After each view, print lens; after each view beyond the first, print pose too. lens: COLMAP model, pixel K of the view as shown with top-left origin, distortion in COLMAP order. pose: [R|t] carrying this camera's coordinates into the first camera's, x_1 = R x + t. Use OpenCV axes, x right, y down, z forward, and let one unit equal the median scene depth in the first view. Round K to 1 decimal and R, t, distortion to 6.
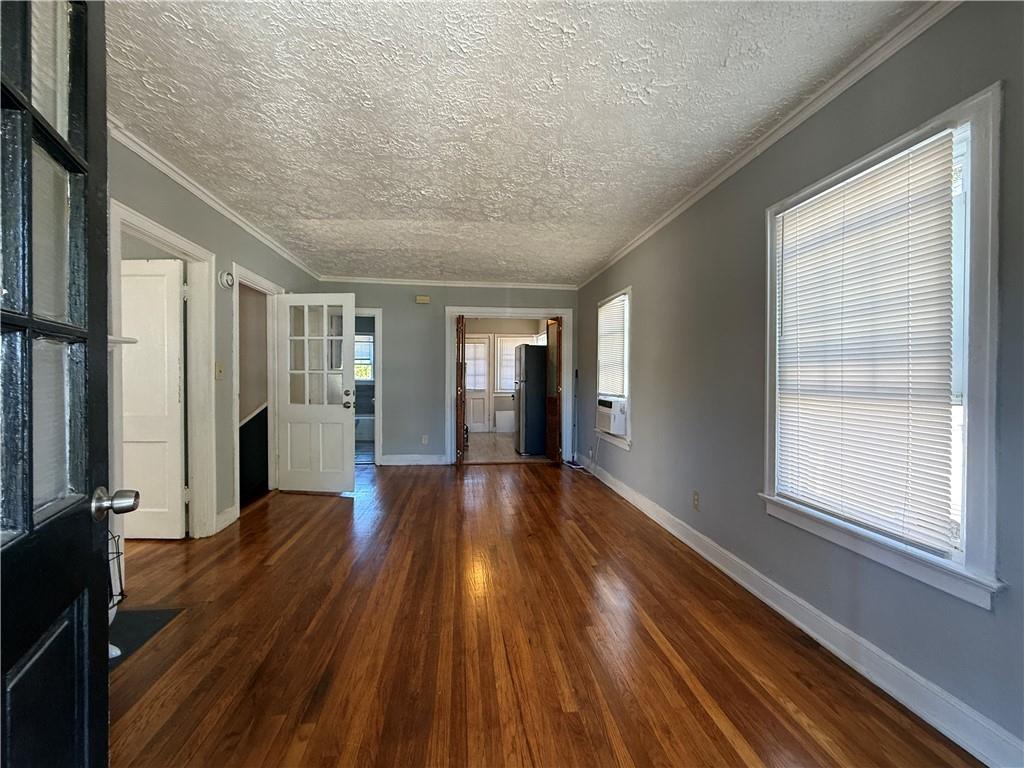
lens RADIAL K [[407.2, 0, 507.8], [0, 407.2, 383.6], [0, 0, 1]] dist [0.003417, 0.000056]
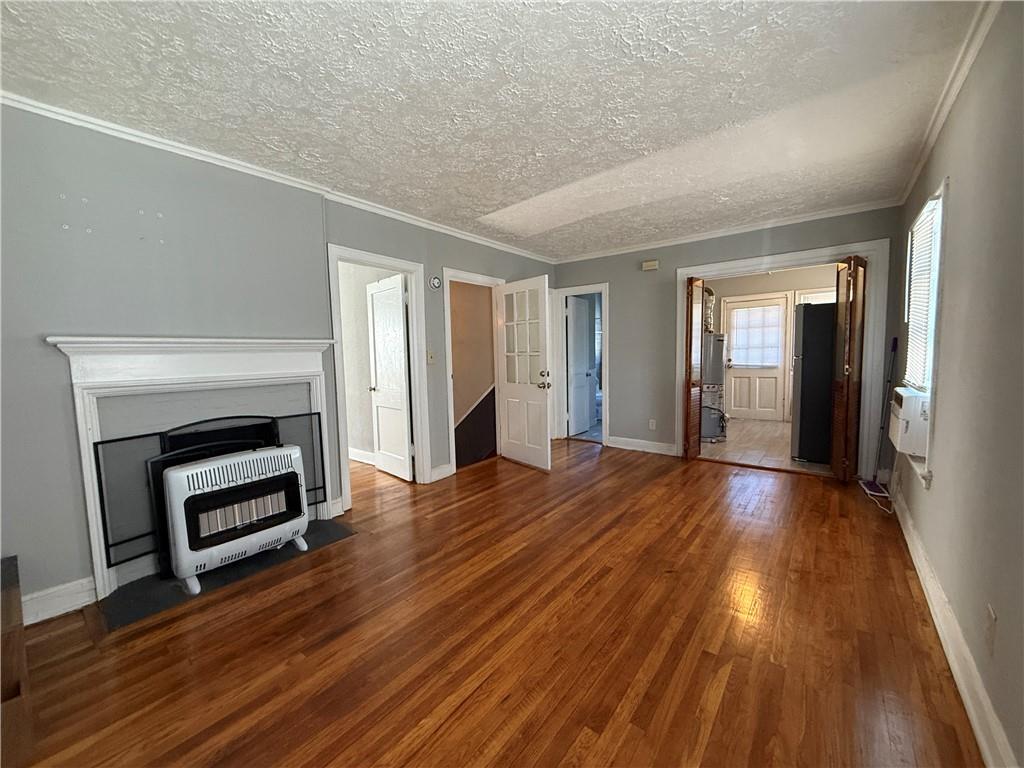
lens RADIAL K [[407.2, 0, 512.1], [0, 407.2, 385.1], [0, 0, 1]] dist [0.003417, 0.000056]
pose [[0.707411, 0.038206, -0.705770, 0.331830], [0.016078, 0.997410, 0.070108, -0.026686], [0.706620, -0.060943, 0.704964, 0.255304]]
